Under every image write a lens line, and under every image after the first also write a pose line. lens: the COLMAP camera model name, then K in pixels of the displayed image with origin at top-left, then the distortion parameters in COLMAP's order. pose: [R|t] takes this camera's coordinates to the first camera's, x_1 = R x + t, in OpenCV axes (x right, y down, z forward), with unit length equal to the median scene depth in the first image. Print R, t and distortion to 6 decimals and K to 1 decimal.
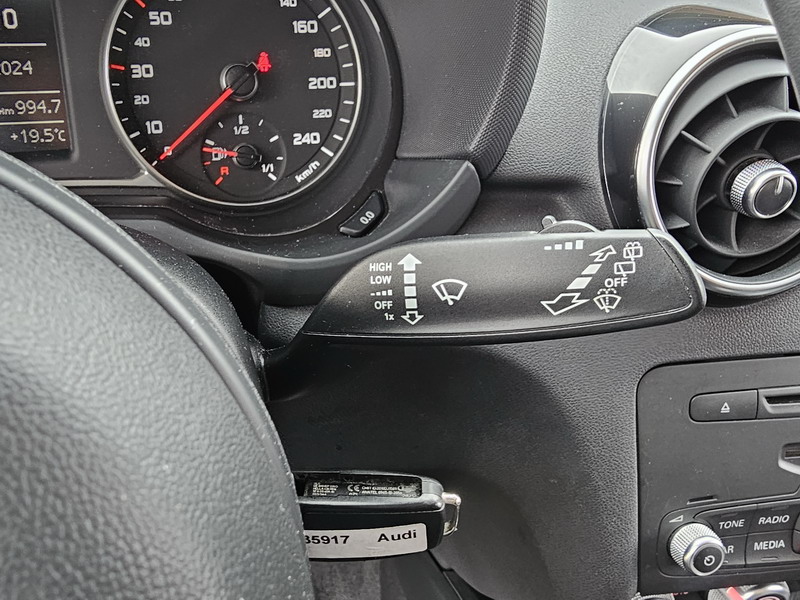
lens RADIAL K [[710.3, 0, 353.1], [0, 710.3, 311.7], [0, 0, 1]] dist [0.000181, 0.011716]
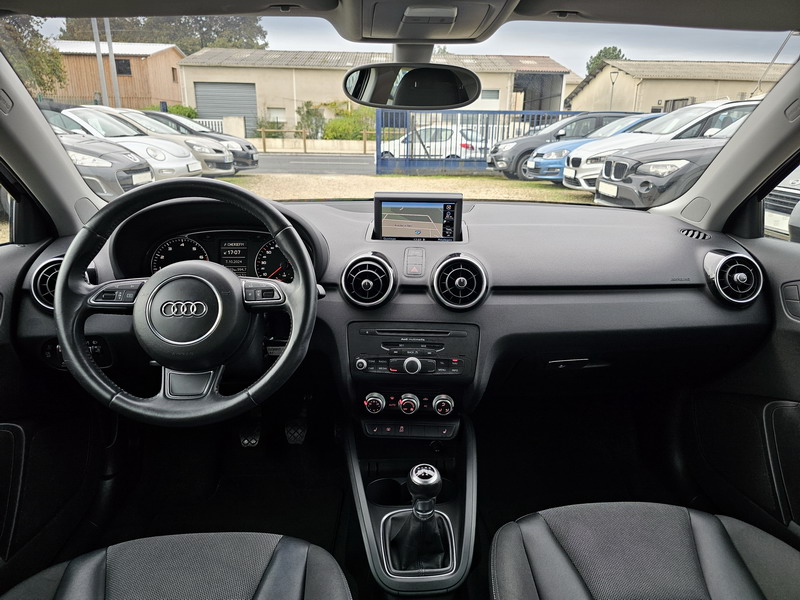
lens RADIAL K [[542.3, 0, 404.9], [0, 542.3, 298.8], [0, 0, 1]] dist [0.046467, -0.034722]
pose [[0.976907, 0.020932, -0.212636, 1.407773], [-0.081097, 0.957044, -0.278369, 0.828117], [0.197676, 0.289185, 0.936641, -2.149988]]
